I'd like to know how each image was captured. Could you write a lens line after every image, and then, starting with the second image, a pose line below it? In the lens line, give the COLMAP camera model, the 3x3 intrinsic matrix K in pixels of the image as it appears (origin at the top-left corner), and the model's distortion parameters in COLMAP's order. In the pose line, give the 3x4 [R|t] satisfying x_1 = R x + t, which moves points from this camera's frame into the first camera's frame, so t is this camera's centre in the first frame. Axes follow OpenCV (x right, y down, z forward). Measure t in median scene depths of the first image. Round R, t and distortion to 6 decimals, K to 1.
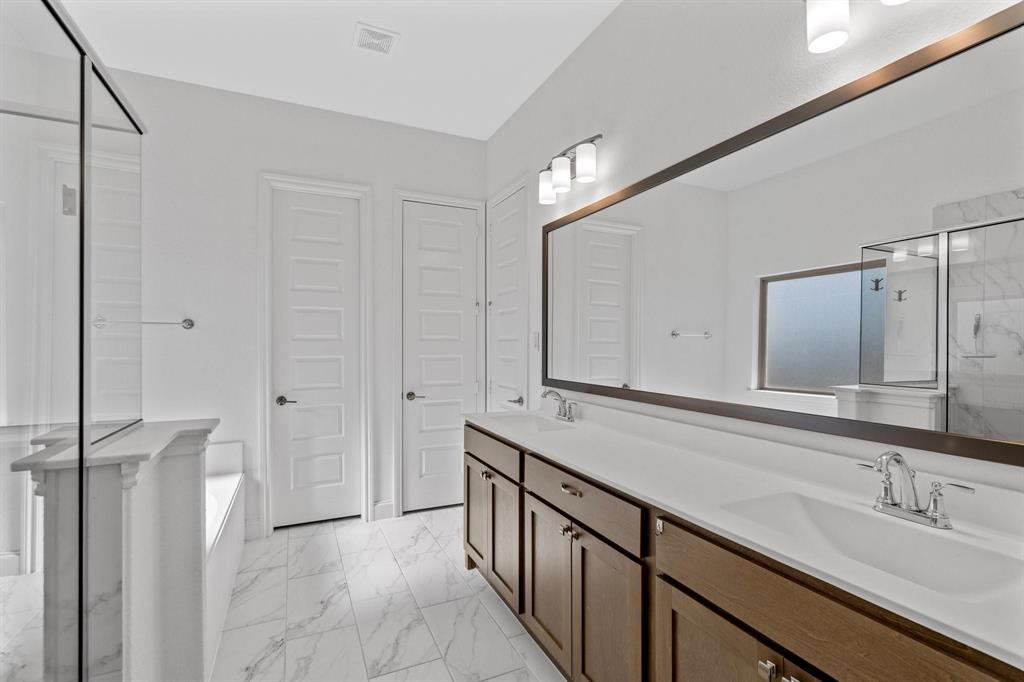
lens RADIAL K [[462.7, 0, 506.6], [0, 462.7, 344.1], [0, 0, 1]] dist [-0.013679, 0.005965]
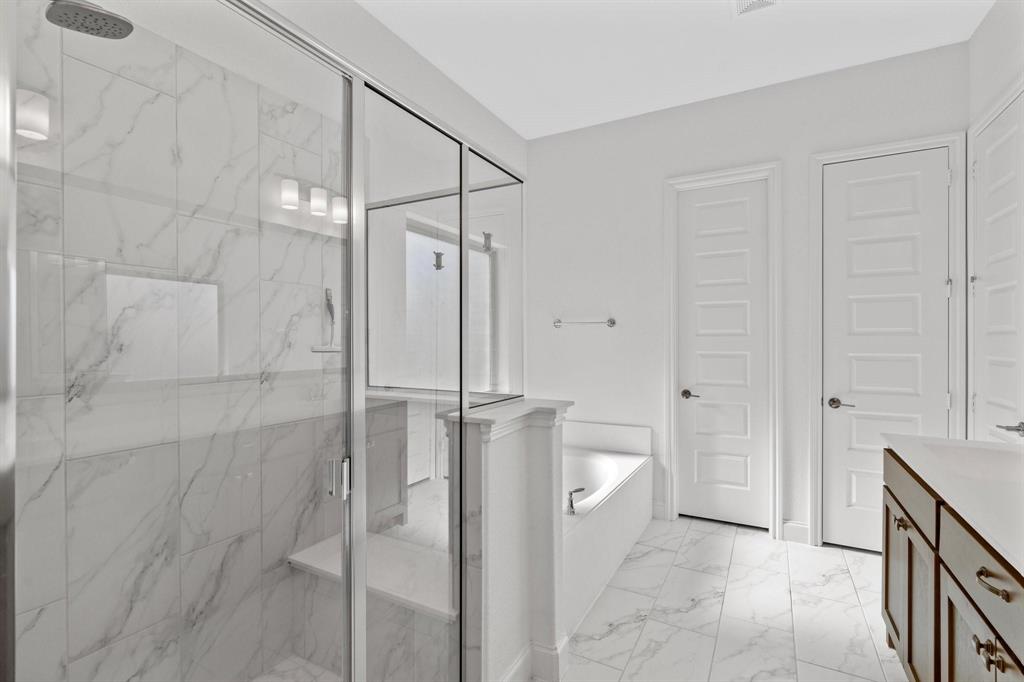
lens RADIAL K [[462.7, 0, 512.9], [0, 462.7, 340.4], [0, 0, 1]] dist [-0.013679, 0.005965]
pose [[0.600112, 0.000977, -0.799915, 0.118210], [0.001104, 0.999997, 0.002049, -0.000319], [0.799915, -0.002113, 0.600109, 0.072323]]
